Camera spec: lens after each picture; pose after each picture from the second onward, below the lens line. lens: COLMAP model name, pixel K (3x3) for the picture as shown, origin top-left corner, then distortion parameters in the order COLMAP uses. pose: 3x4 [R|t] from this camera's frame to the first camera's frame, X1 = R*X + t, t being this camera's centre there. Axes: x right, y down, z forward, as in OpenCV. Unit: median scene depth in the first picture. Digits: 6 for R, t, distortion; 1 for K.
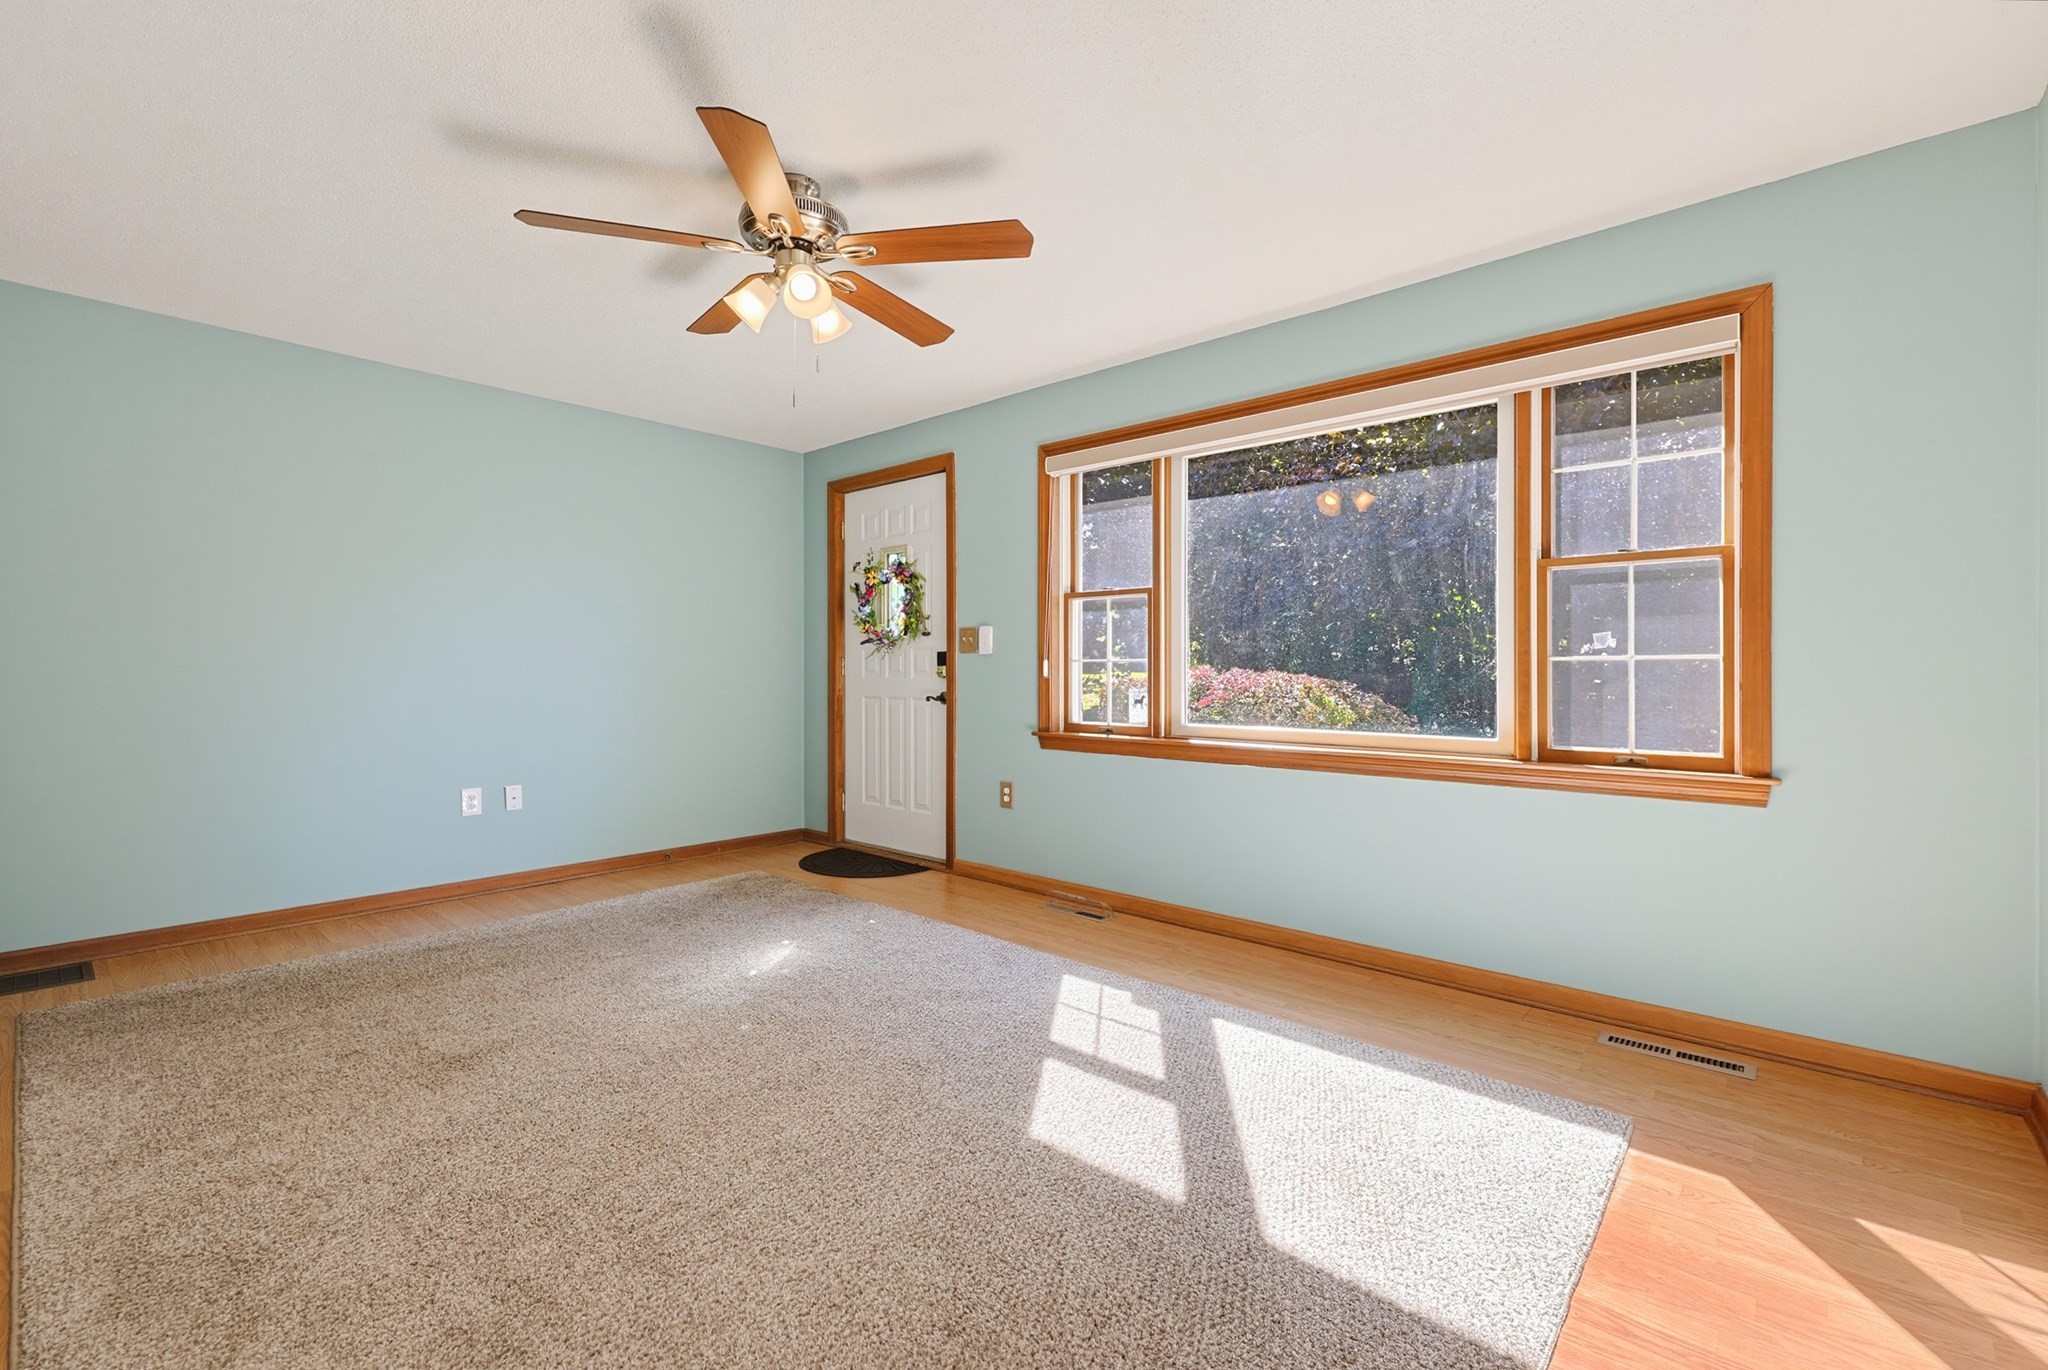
lens RADIAL K [[890.5, 0, 1024.3], [0, 890.5, 673.8], [0, 0, 1]] dist [0.003505, 0.000877]
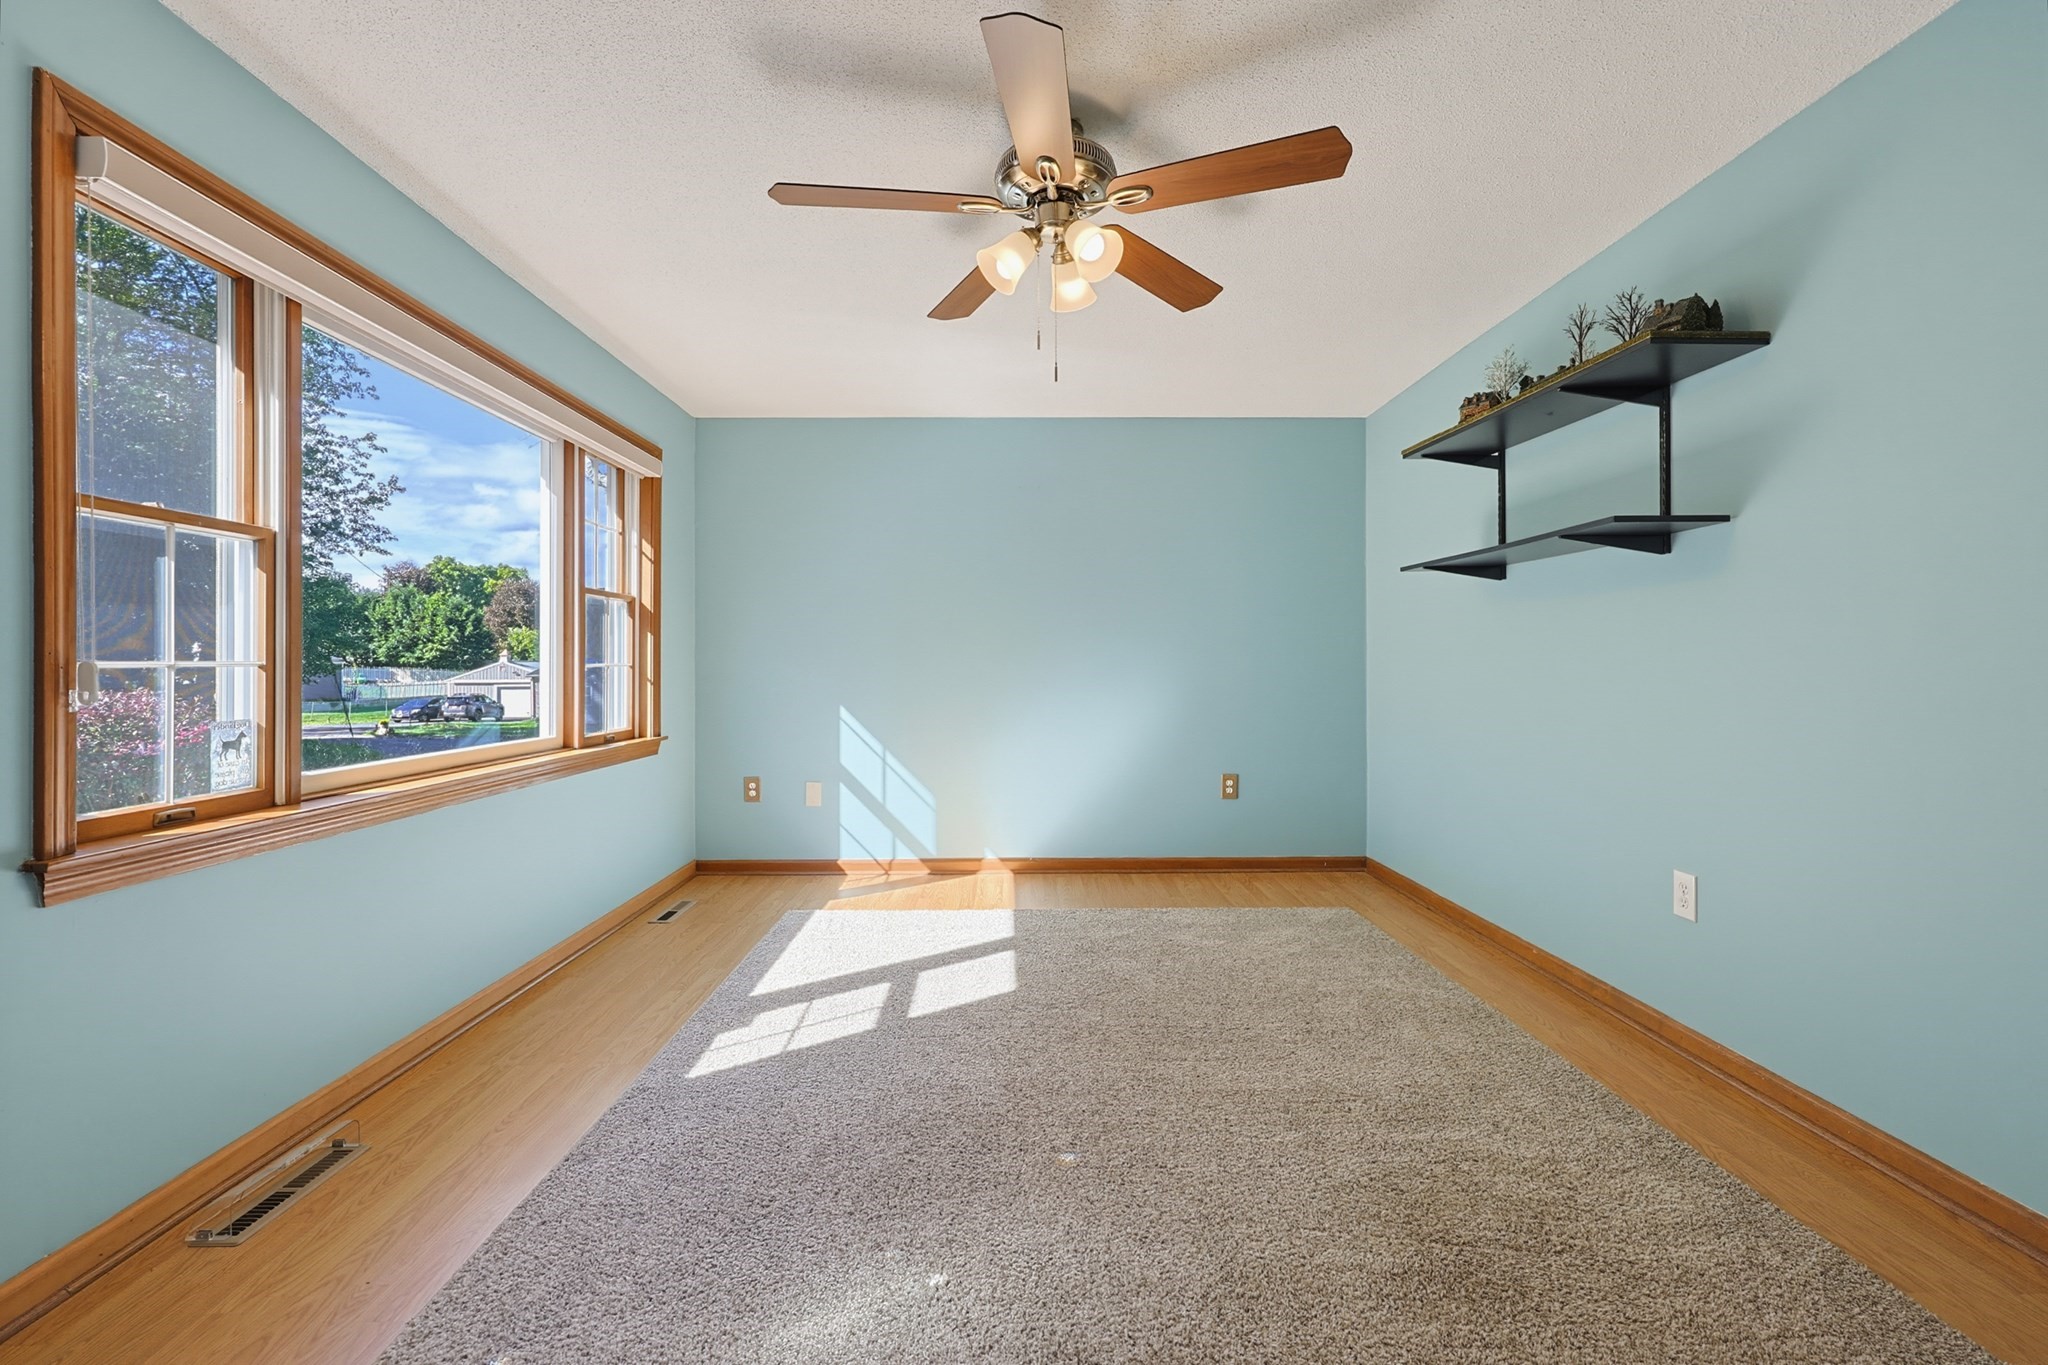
lens RADIAL K [[890.5, 0, 1024.3], [0, 890.5, 671.3], [0, 0, 1]] dist [0.003505, 0.000877]
pose [[-0.677565, -0.000240, 0.735463, -0.536842], [0.004367, 0.999981, 0.004350, -0.010924], [-0.735450, 0.006159, -0.677551, 0.975001]]
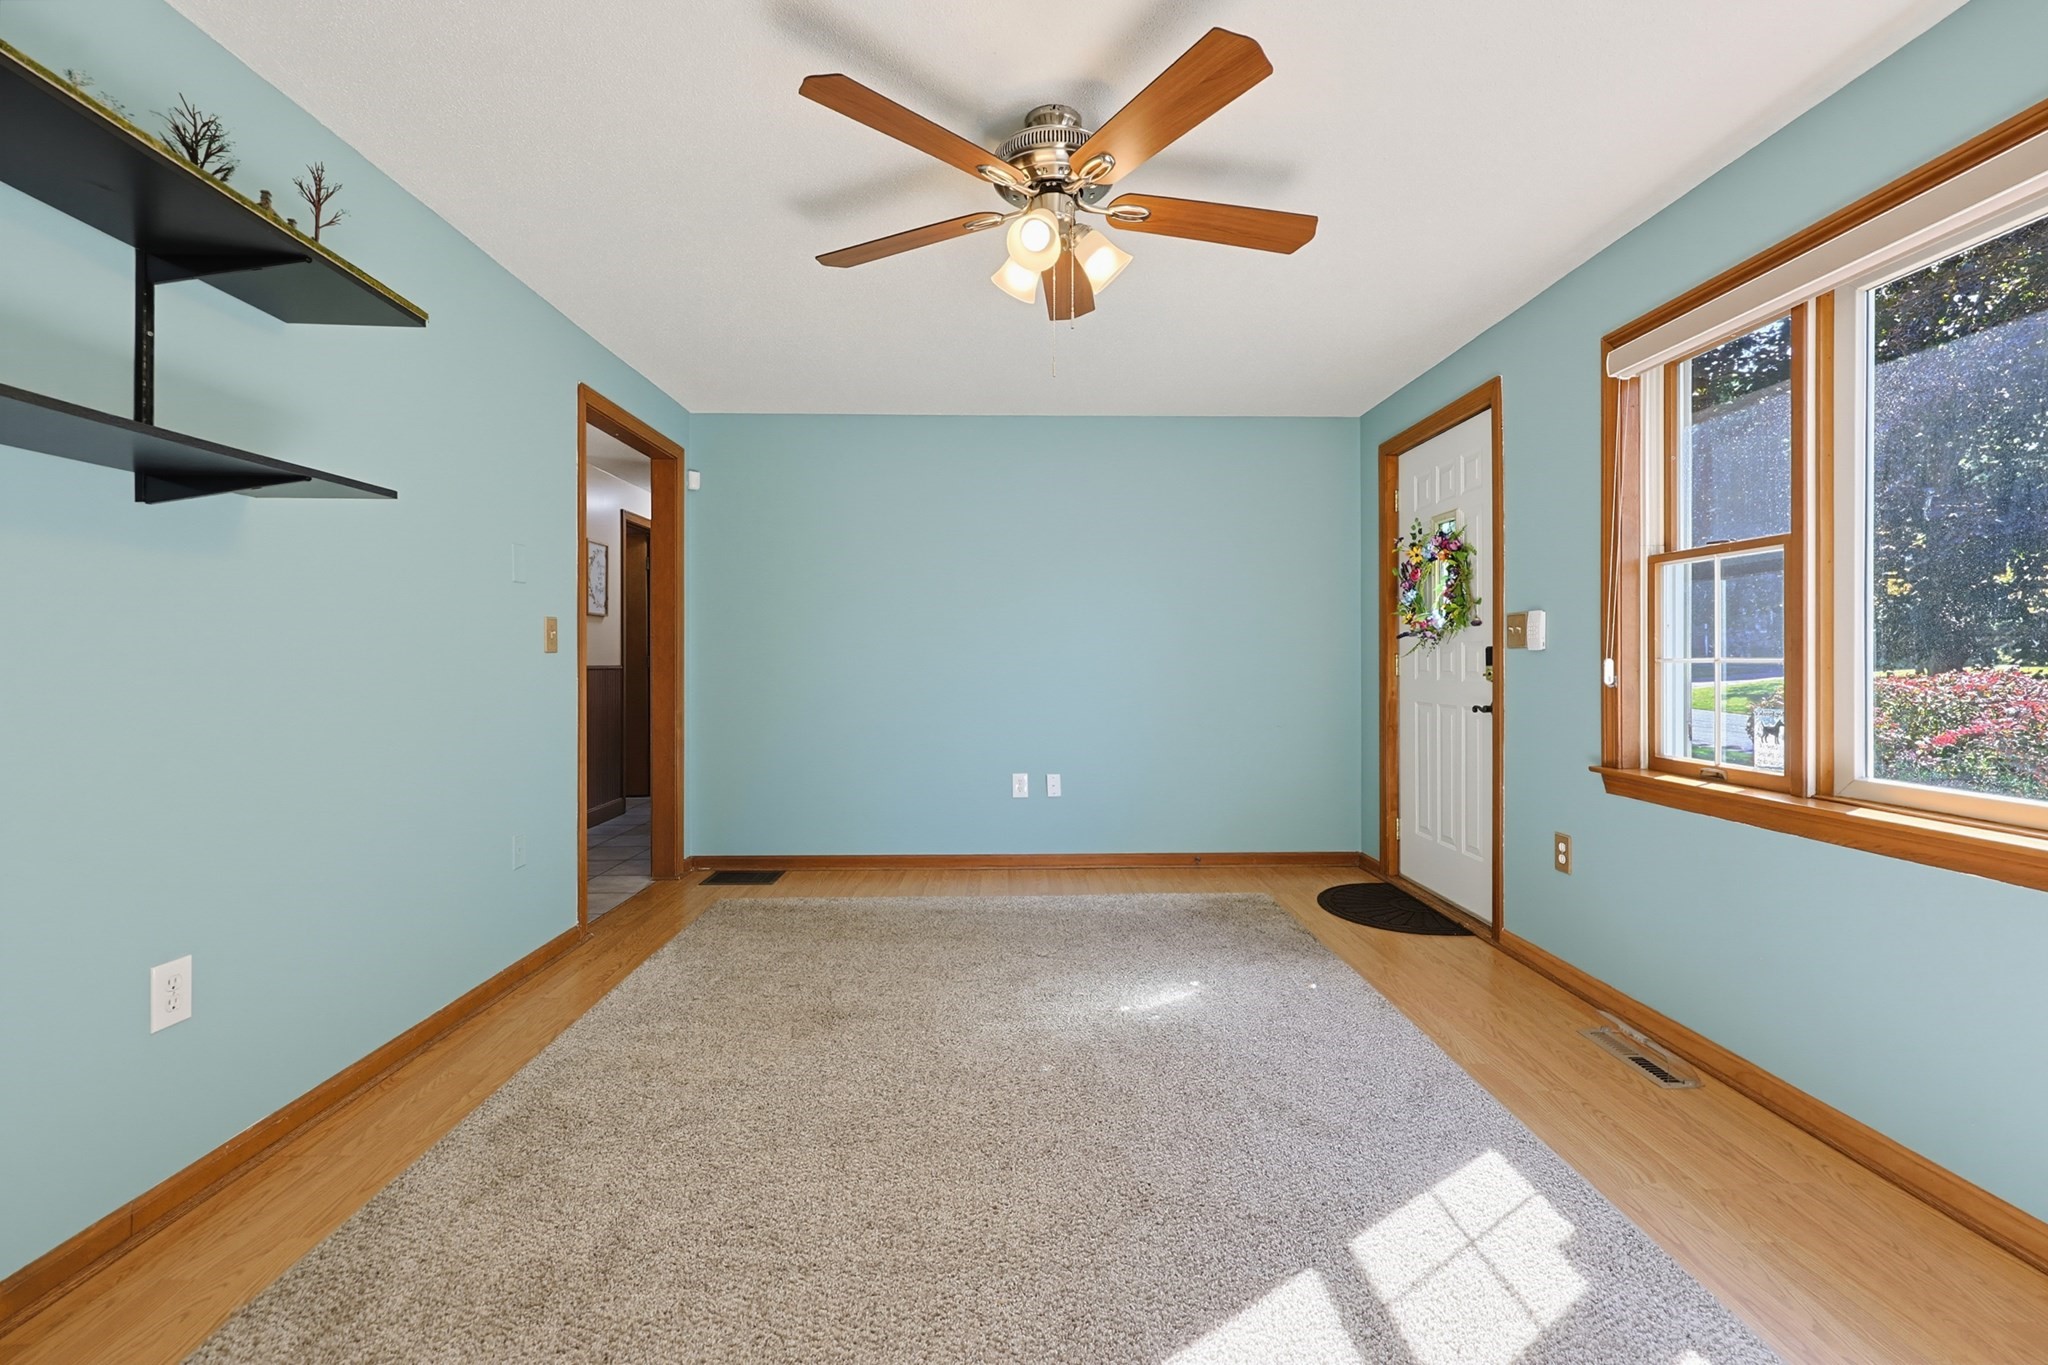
lens RADIAL K [[890.5, 0, 1024.3], [0, 890.5, 671.3], [0, 0, 1]] dist [0.003505, 0.000877]
pose [[0.679064, 0.007059, -0.734045, 0.214319], [0.000296, 0.999951, 0.009890, -0.013459], [0.734079, -0.006934, 0.679028, 0.231735]]
